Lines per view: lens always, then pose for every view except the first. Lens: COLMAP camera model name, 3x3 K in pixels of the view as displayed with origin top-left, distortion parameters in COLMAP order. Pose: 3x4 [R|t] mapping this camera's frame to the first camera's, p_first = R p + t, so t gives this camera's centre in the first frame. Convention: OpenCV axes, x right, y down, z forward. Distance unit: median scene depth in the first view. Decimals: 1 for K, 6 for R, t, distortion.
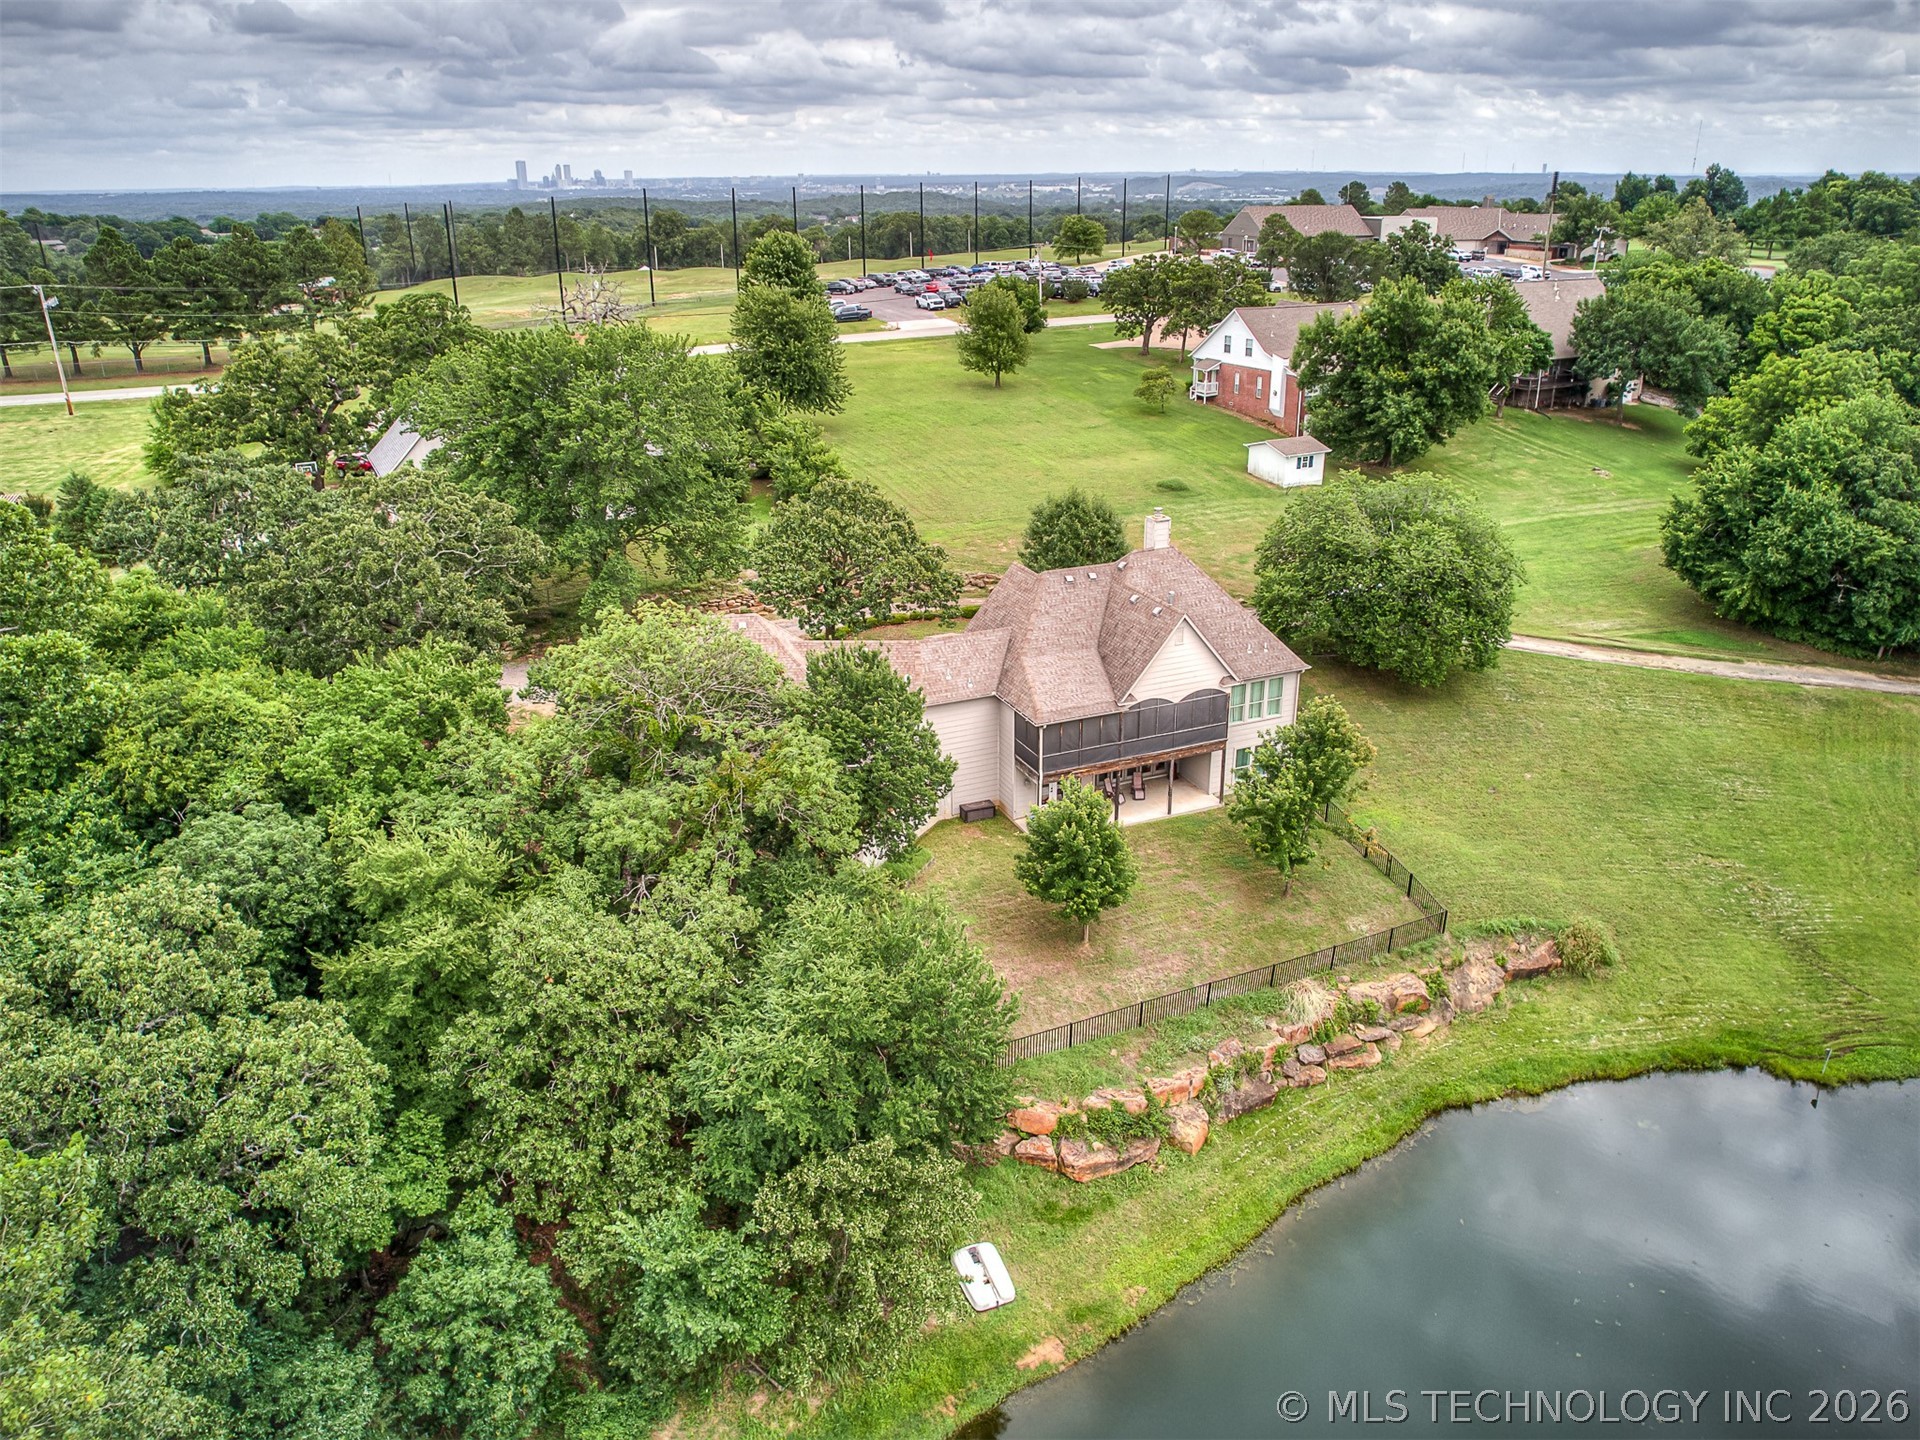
lens RADIAL K [[1342.1, 0, 960.0], [0, 1342.1, 720.0], [0, 0, 1]] dist [-0.064916, 0.042903]
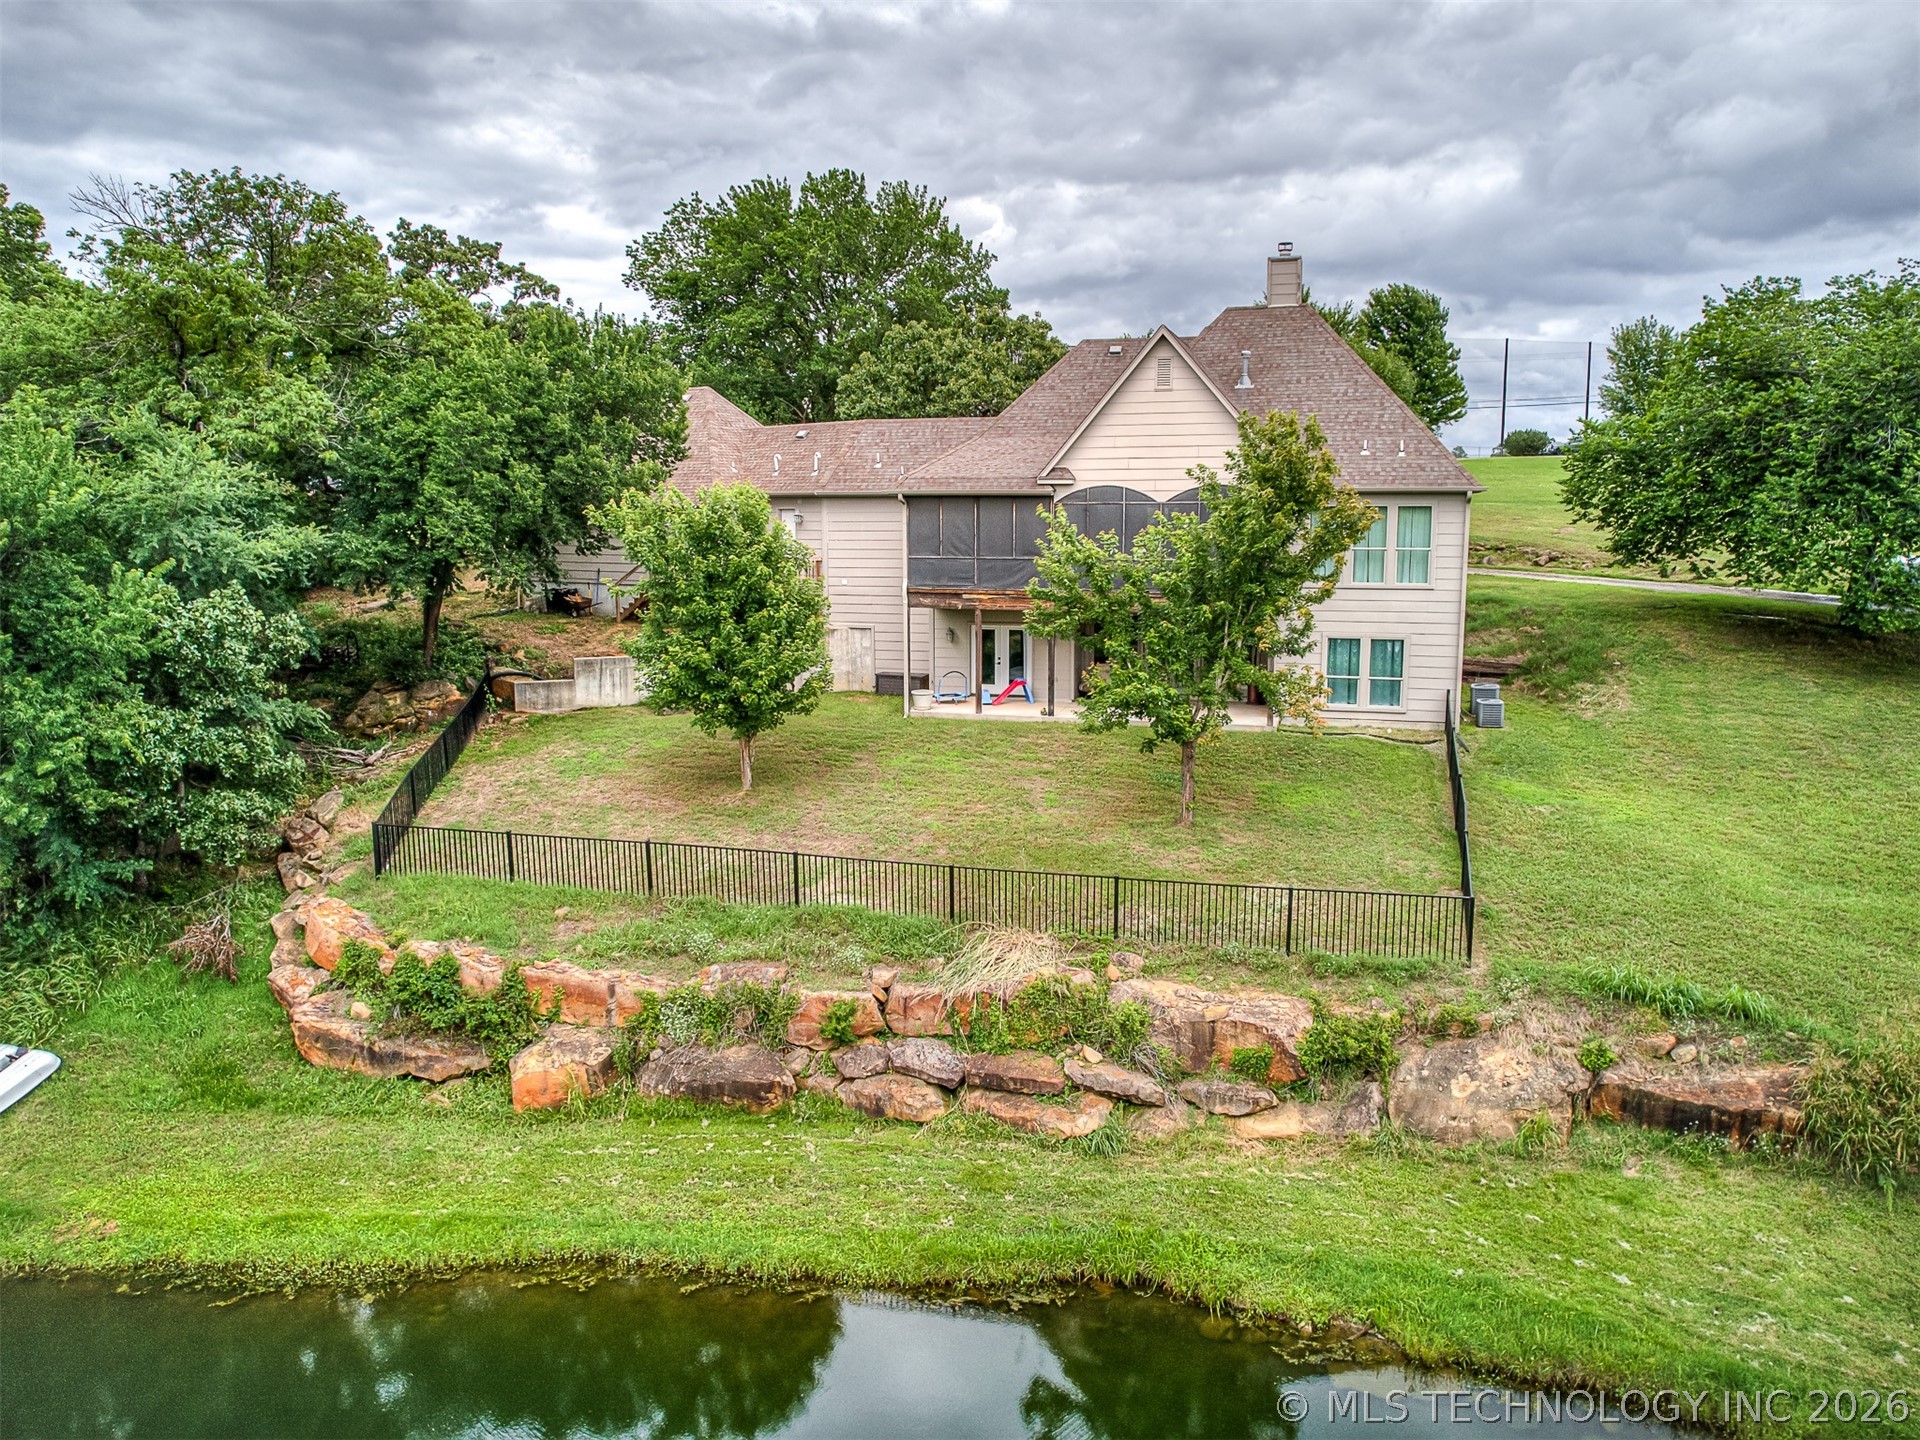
lens RADIAL K [[1342.1, 0, 960.0], [0, 1342.1, 720.0], [0, 0, 1]] dist [-0.064916, 0.042903]
pose [[0.771436, 0.107659, -0.627133, 0.517678], [-0.235850, 0.963759, -0.124673, 0.187099], [0.590983, 0.244087, 0.768870, 0.608697]]
